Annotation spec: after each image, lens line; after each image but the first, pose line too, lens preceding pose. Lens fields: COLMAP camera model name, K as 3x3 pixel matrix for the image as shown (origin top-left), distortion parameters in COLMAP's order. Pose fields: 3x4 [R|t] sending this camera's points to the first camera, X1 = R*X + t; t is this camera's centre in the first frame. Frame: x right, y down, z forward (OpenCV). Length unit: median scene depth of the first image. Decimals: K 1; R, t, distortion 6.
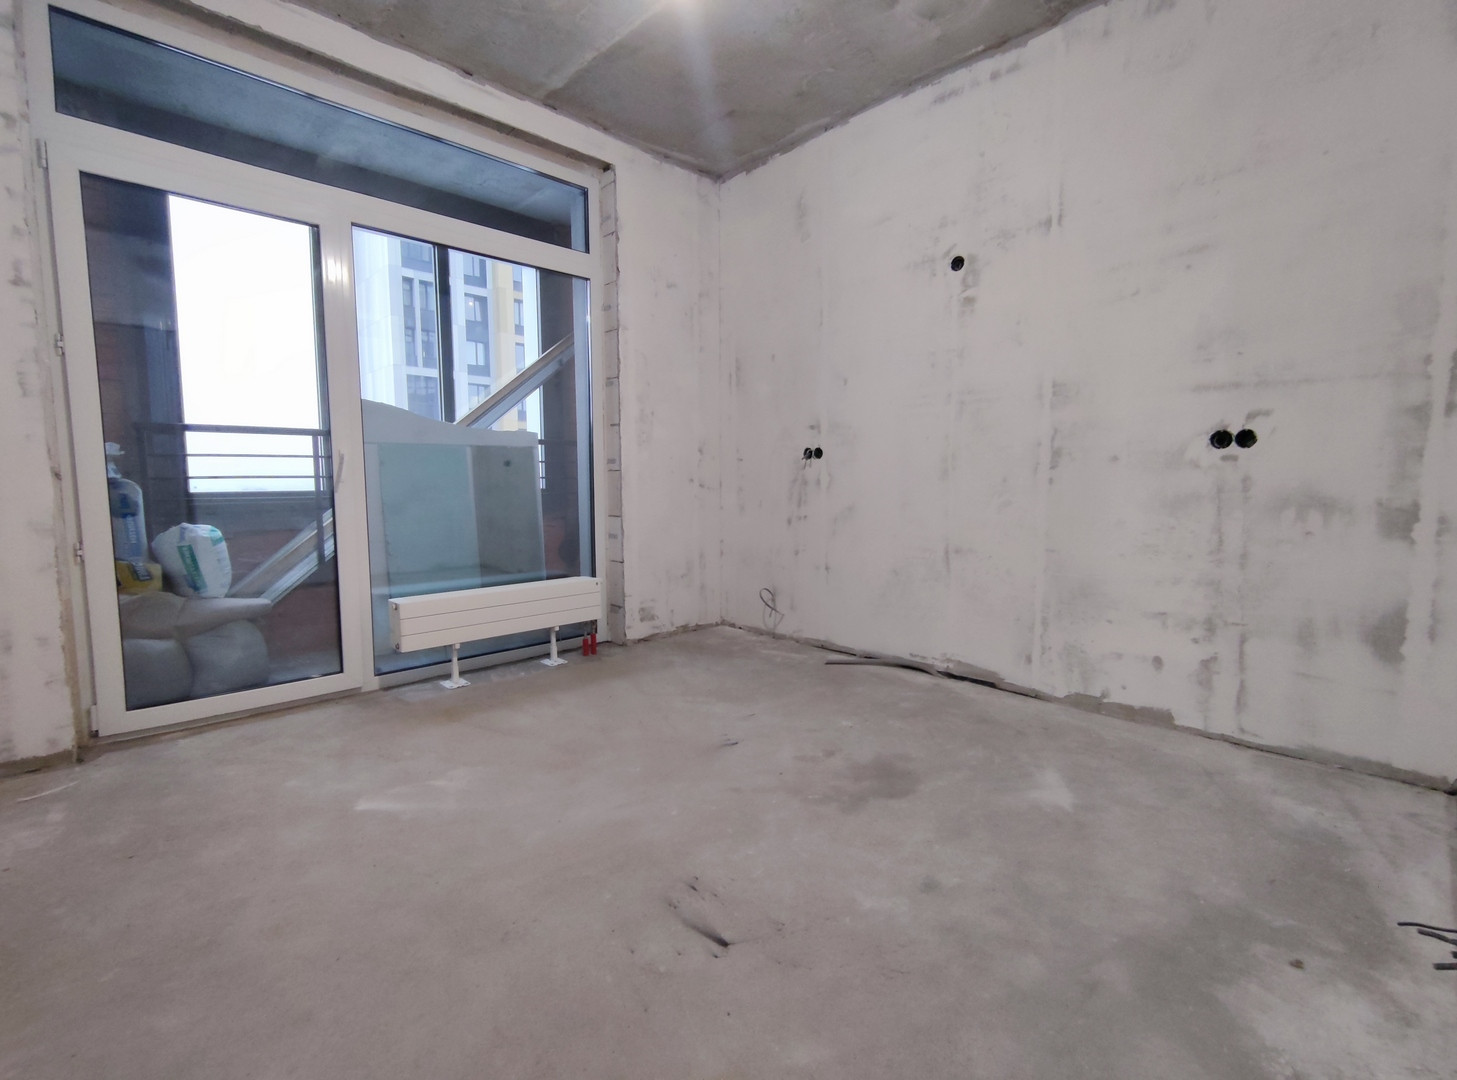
lens RADIAL K [[654.1, 0, 732.2], [0, 654.1, 542.0], [0, 0, 1]] dist [0.016122, -0.009306]
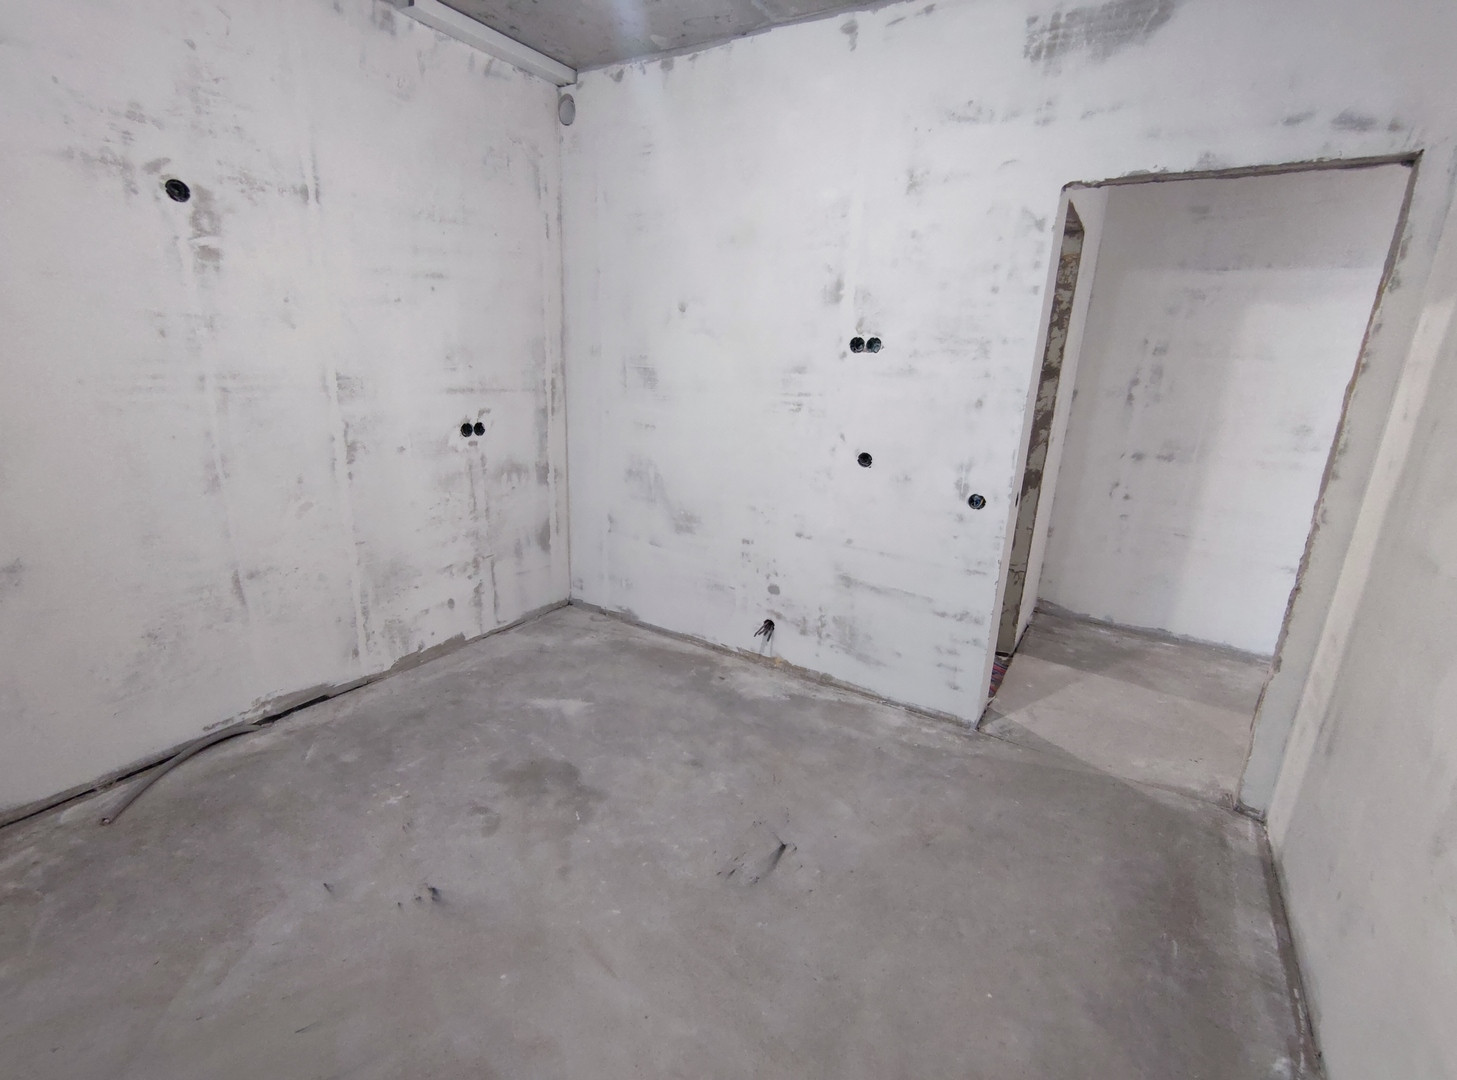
lens RADIAL K [[654.1, 0, 732.2], [0, 654.1, 542.0], [0, 0, 1]] dist [0.016122, -0.009306]
pose [[-0.227400, -0.273002, 0.934751, -0.681376], [0.056602, 0.954570, 0.292561, -0.290845], [-0.972155, 0.119437, -0.201617, 0.747374]]
